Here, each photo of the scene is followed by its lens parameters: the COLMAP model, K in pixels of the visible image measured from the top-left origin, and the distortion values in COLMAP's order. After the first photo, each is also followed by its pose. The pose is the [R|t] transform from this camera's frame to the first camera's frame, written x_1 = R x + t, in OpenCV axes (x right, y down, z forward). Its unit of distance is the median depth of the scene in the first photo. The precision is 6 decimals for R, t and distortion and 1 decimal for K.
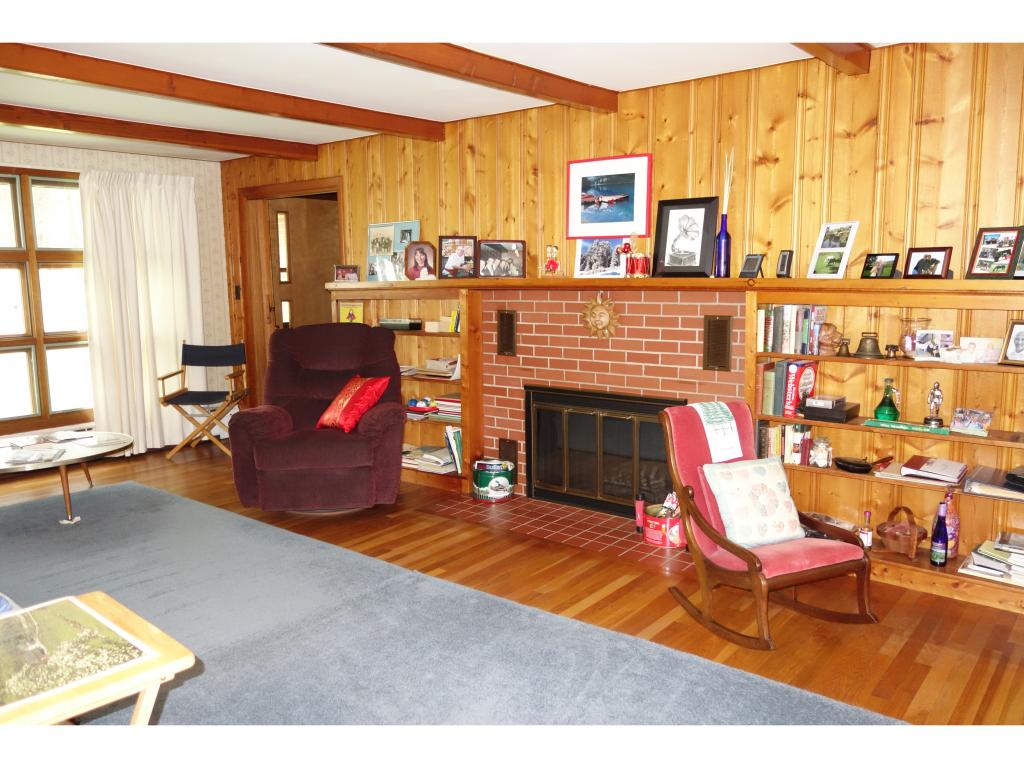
lens RADIAL K [[814.1, 0, 512.0], [0, 814.1, 384.0], [0, 0, 1]] dist [-0.002795, 0.006115]
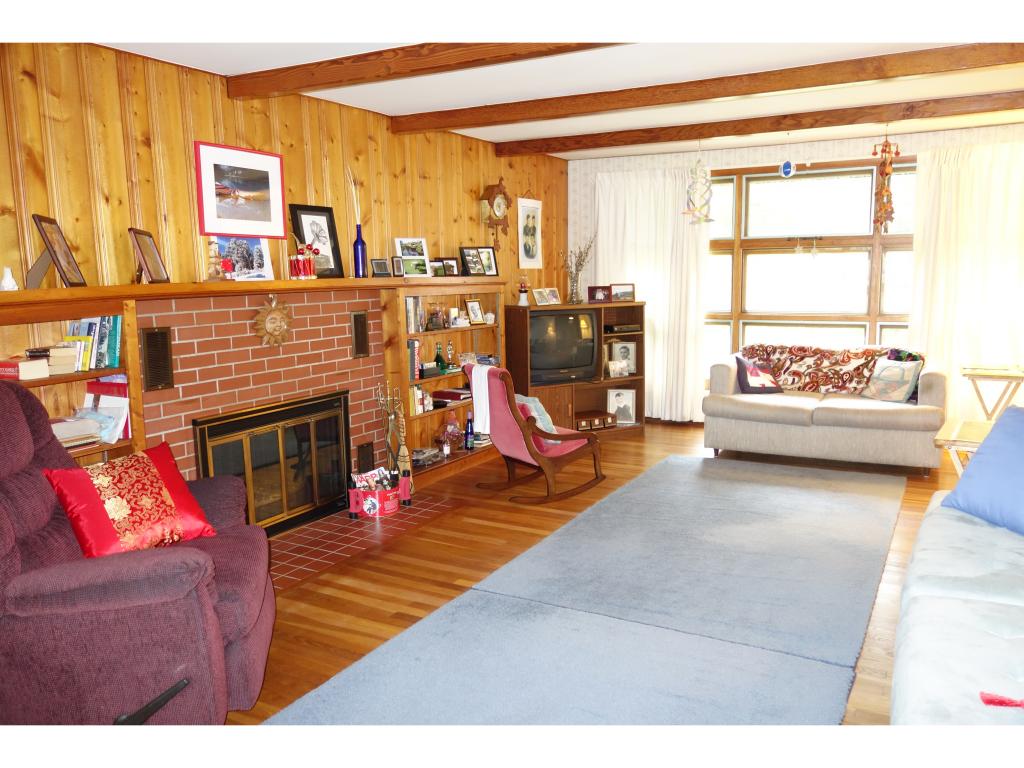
lens RADIAL K [[814.1, 0, 512.0], [0, 814.1, 384.0], [0, 0, 1]] dist [-0.002795, 0.006115]
pose [[-0.173944, -0.119504, 0.977477, -0.868518], [0.158132, 0.976339, 0.147504, -0.109829], [-0.971976, 0.180228, -0.150931, 0.907039]]
